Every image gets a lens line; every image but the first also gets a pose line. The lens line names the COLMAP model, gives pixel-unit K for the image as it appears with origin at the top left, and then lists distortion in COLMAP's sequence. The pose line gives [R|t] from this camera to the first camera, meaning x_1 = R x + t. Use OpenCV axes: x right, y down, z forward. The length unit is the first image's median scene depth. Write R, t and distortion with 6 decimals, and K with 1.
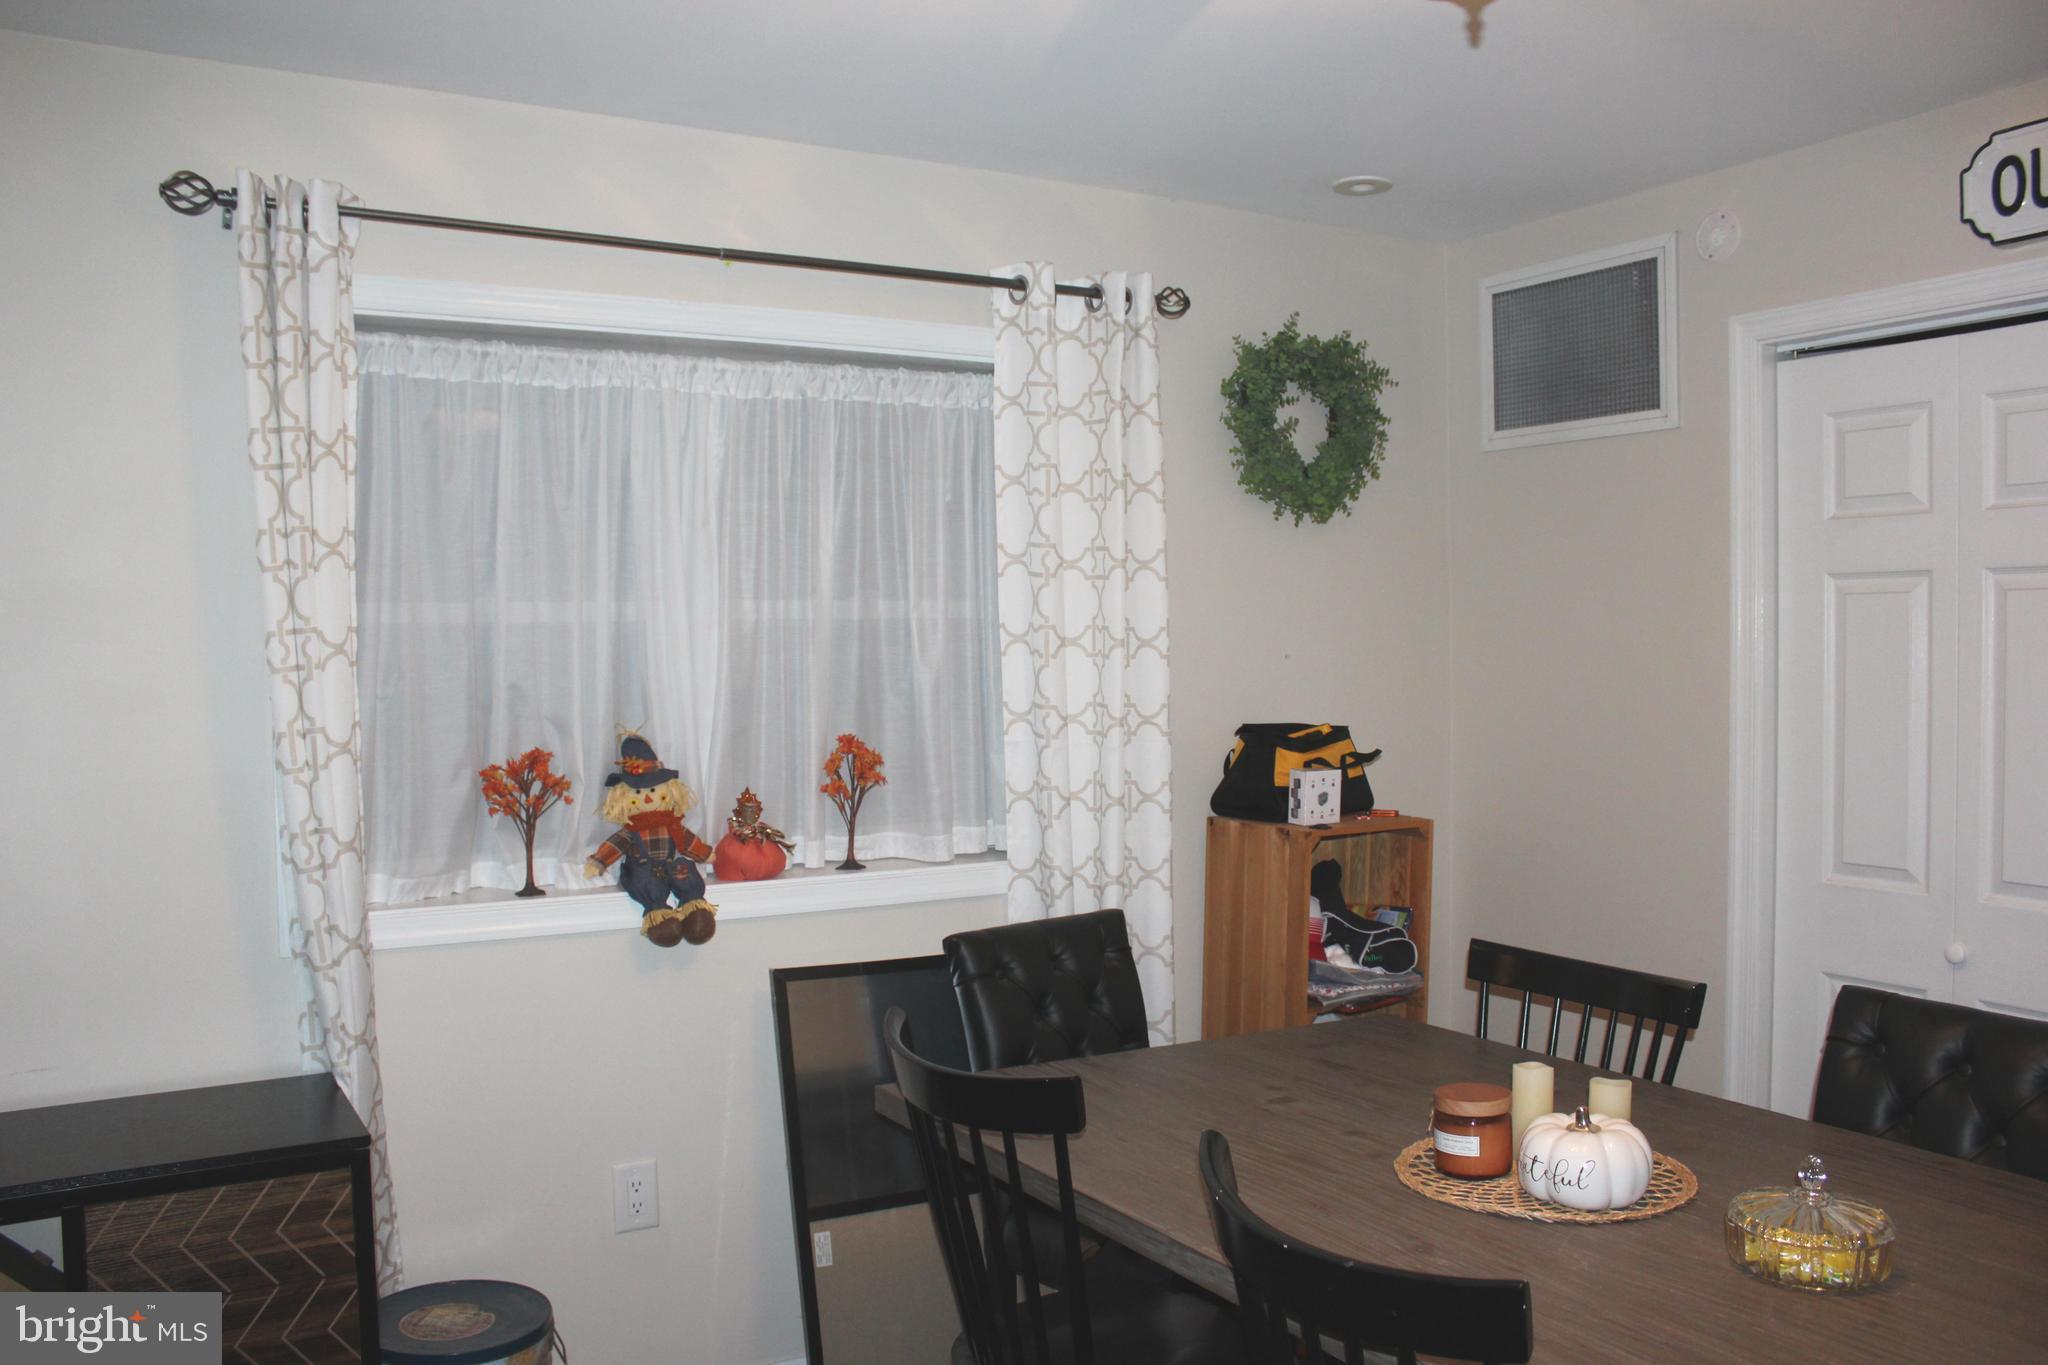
lens RADIAL K [[1701.2, 0, 1033.1], [0, 1701.2, 675.9], [0, 0, 1]] dist [-0.166297, 0.150832]
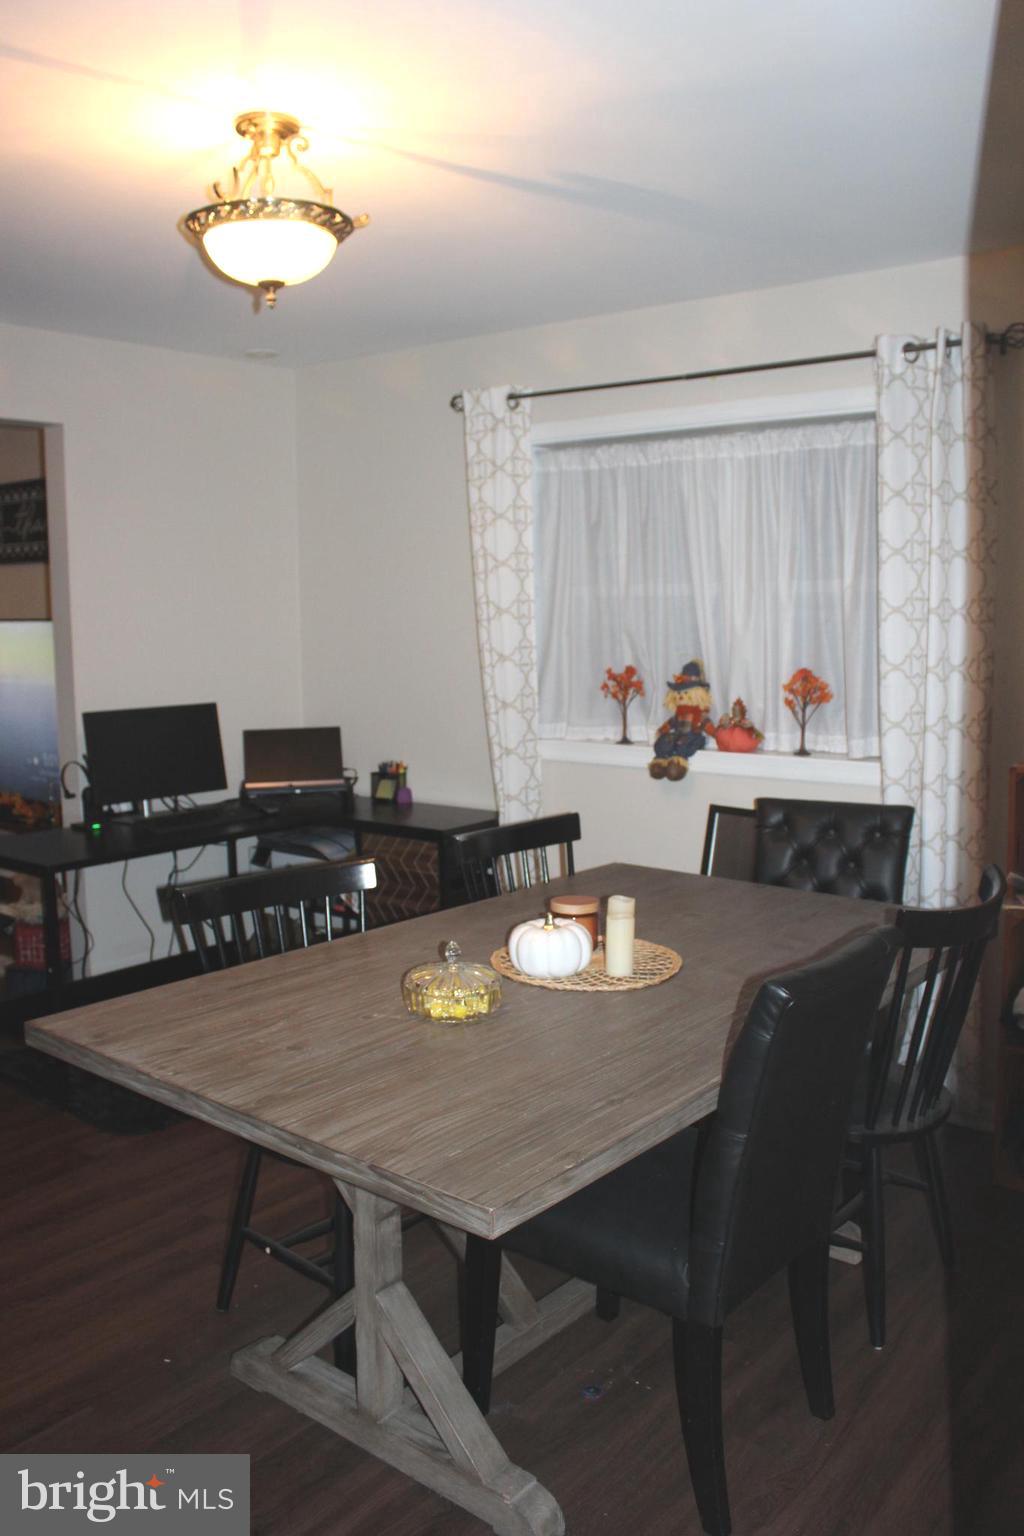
lens RADIAL K [[1275.9, 0, 501.6], [0, 1275.9, 765.8], [0, 0, 1]] dist [-0.166297, 0.150832]
pose [[0.353160, 0.120494, -0.927771, 0.907562], [-0.015923, 0.992302, 0.122814, -0.015045], [0.935427, -0.028601, 0.352360, 0.351760]]
